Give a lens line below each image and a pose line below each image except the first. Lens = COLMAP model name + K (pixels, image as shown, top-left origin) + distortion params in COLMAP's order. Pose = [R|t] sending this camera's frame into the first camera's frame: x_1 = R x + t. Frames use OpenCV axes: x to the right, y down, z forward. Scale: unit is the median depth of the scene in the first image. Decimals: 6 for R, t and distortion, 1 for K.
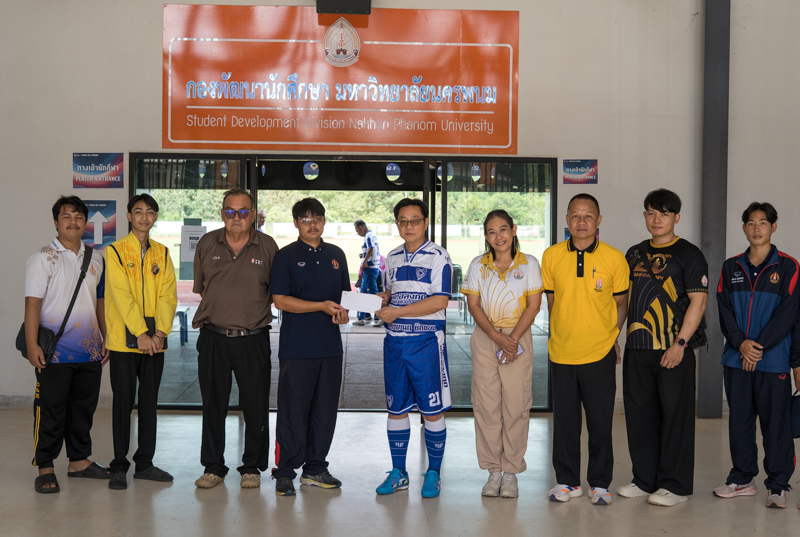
lens RADIAL K [[1175.3, 0, 428.3], [0, 1175.3, 267.3], [0, 0, 1]] dist [0.000545, 0.023223]
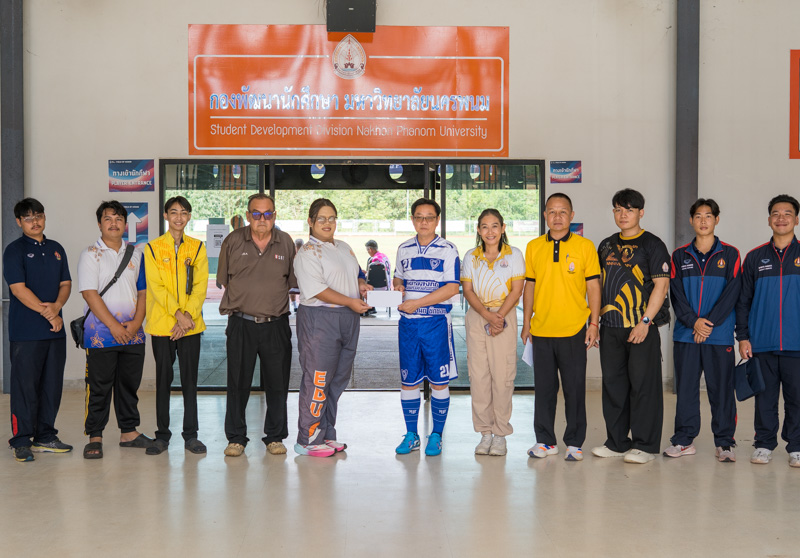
lens RADIAL K [[1204.5, 0, 423.7], [0, 1204.5, 298.5], [0, 0, 1]] dist [-0.004955, -0.077843]
pose [[0.999926, -0.010068, -0.006847, 0.002265], [0.010260, 0.999539, 0.028592, 0.004553], [0.006556, -0.028660, 0.999568, -0.158792]]
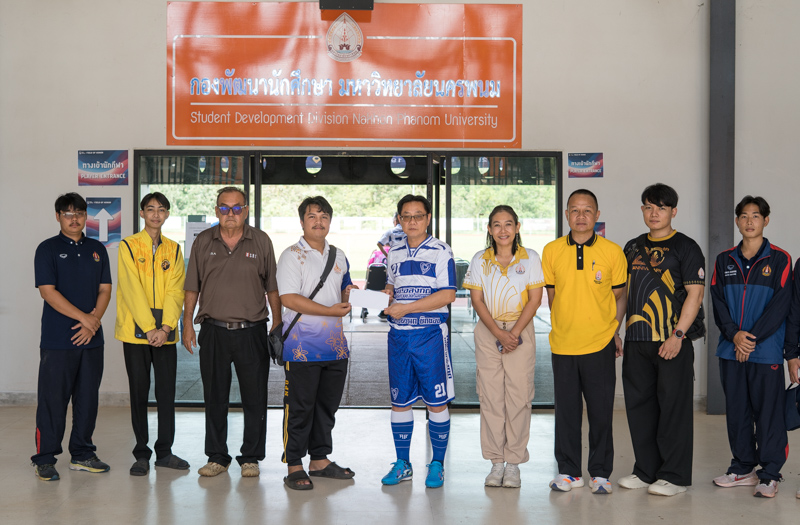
lens RADIAL K [[1260.7, 0, 400.0], [0, 1260.7, 262.5], [0, 0, 1]] dist [0.003955, -0.036367]
pose [[0.999538, -0.005636, -0.029872, 0.004759], [0.005597, 0.999983, -0.001374, 0.001520], [0.029879, 0.001206, 0.999553, -0.077993]]
